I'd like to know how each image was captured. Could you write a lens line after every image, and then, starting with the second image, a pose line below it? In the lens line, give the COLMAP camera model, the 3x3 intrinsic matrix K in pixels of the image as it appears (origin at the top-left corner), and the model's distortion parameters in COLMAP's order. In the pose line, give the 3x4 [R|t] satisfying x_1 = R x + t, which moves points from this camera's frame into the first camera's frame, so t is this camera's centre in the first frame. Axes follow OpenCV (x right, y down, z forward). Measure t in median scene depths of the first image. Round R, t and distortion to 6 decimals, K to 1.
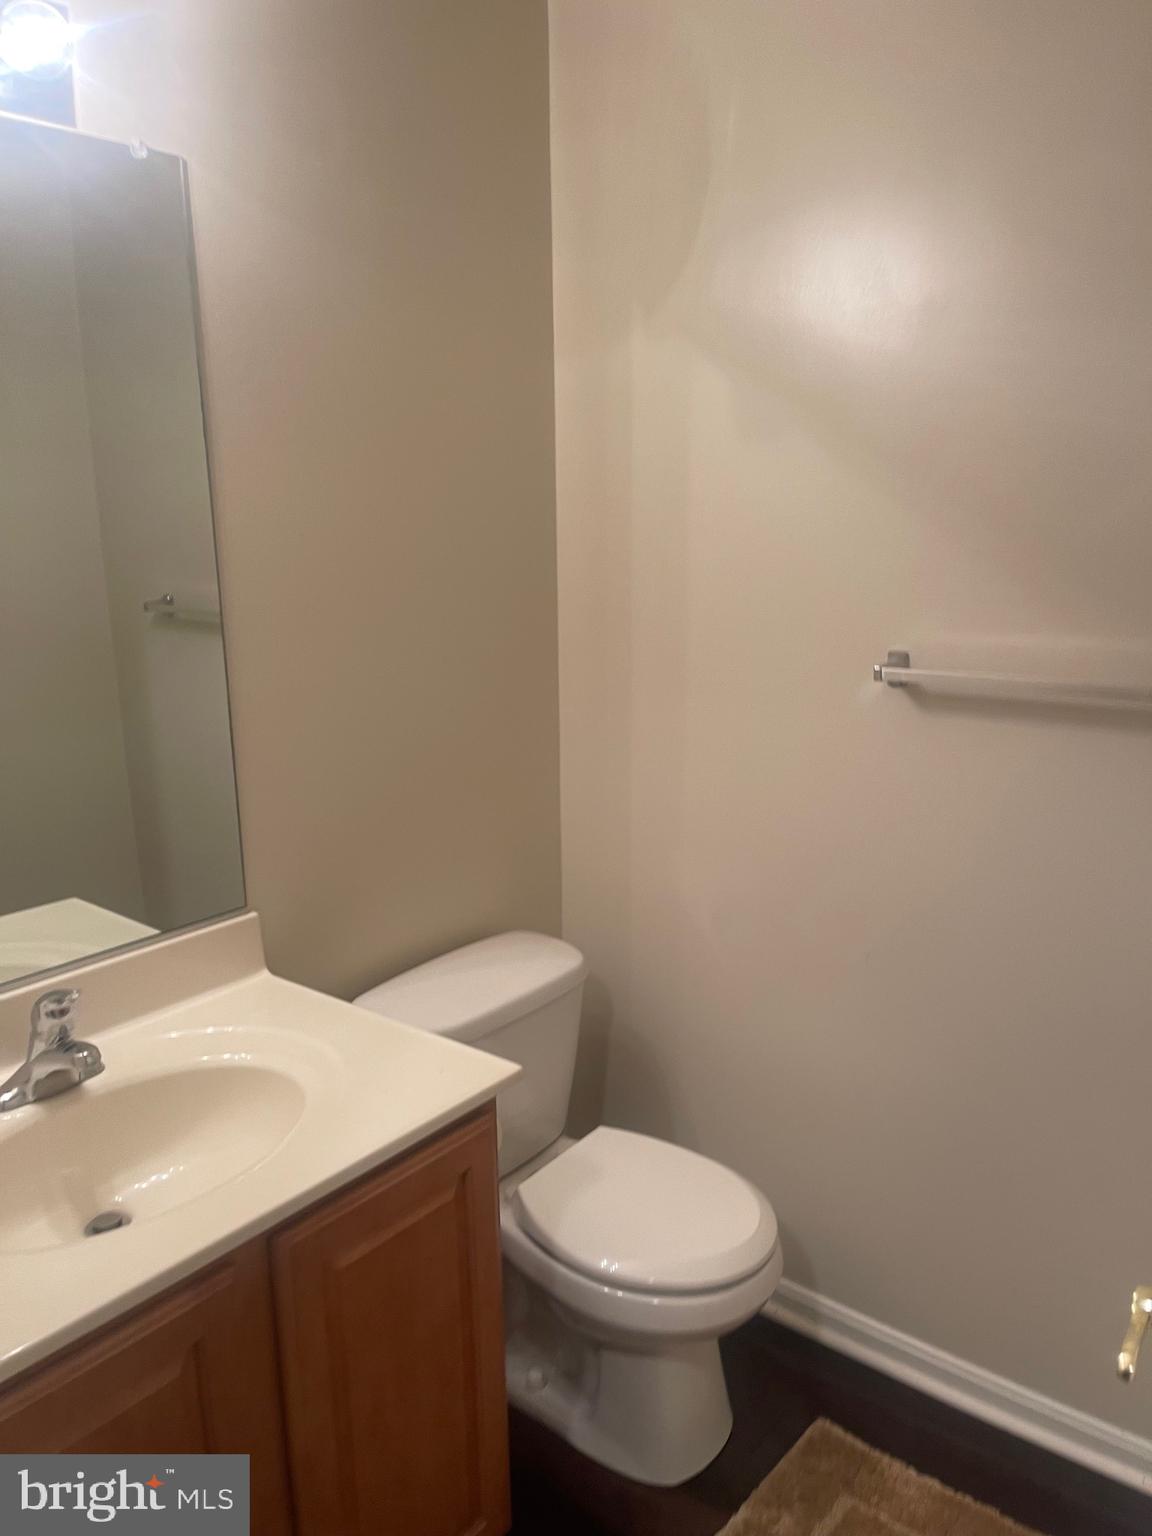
lens RADIAL K [[1164.8, 0, 538.4], [0, 1164.8, 768.8], [0, 0, 1]] dist [0.002396, -0.001784]
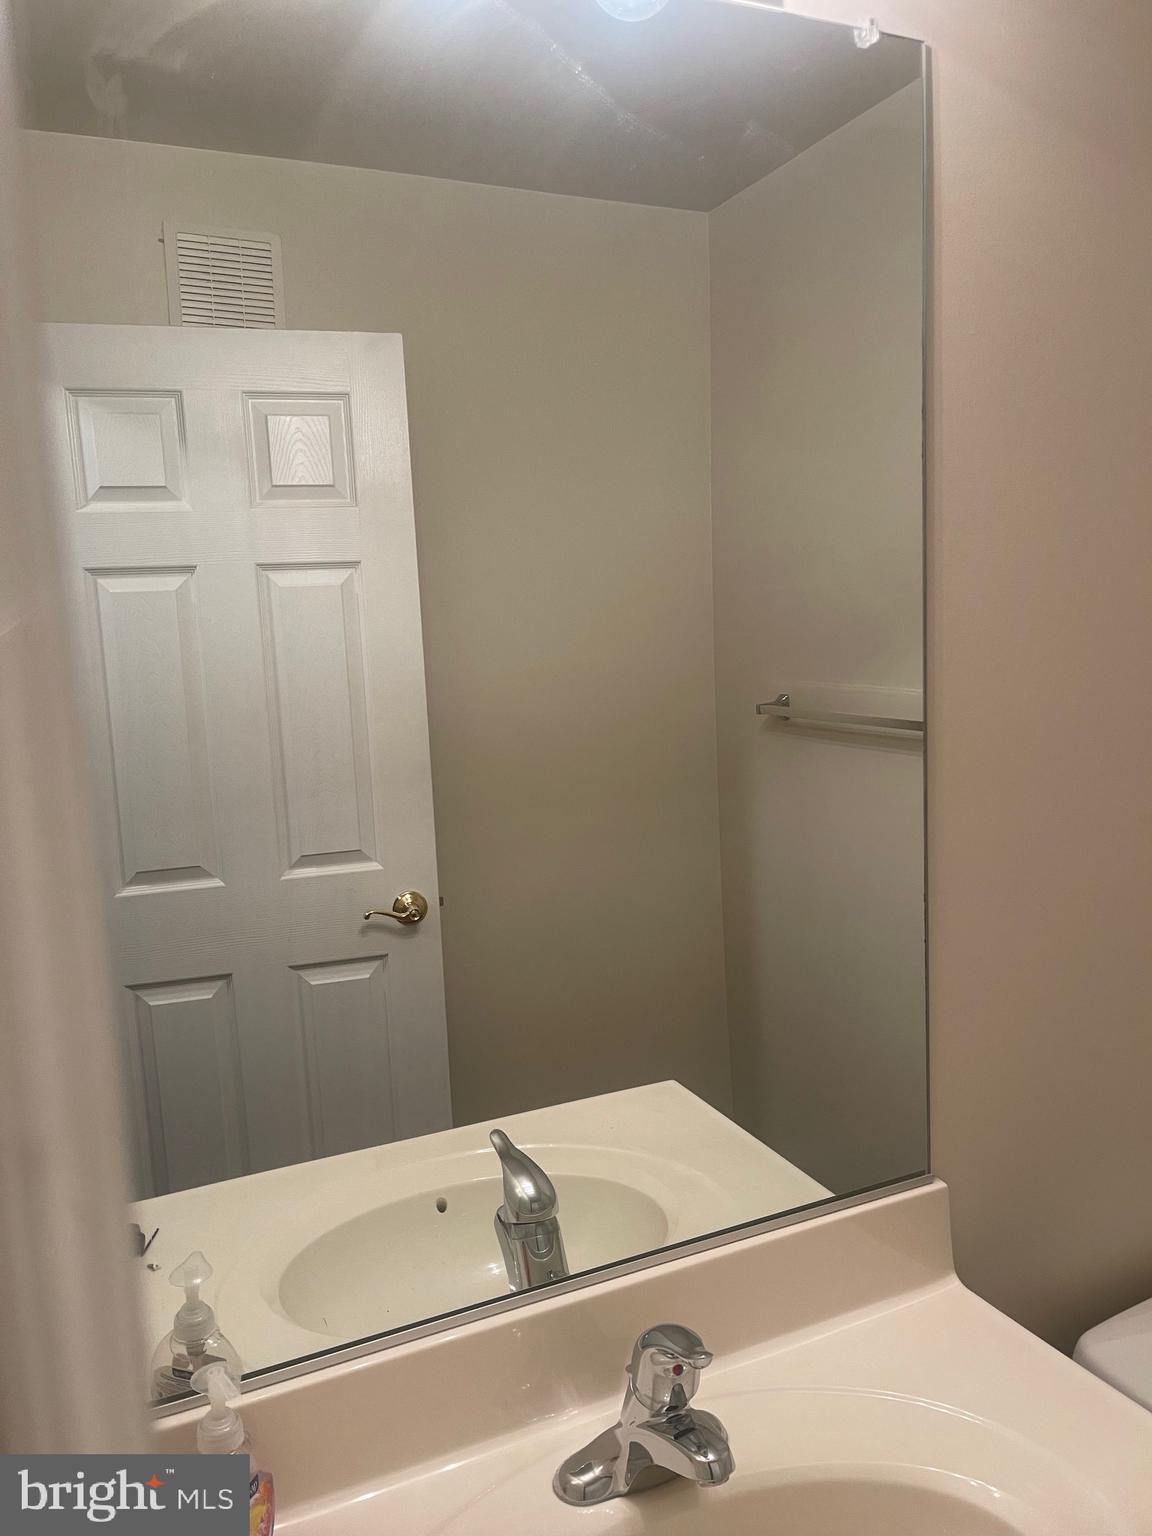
lens RADIAL K [[1135.9, 0, 576.0], [0, 1135.9, 768.0], [0, 0, 1]] dist [-0.002301, -0.003815]
pose [[0.904473, 0.035292, -0.425069, -0.168160], [-0.069590, 0.995428, -0.065428, -0.052772], [0.420817, 0.088758, 0.902793, 0.319925]]
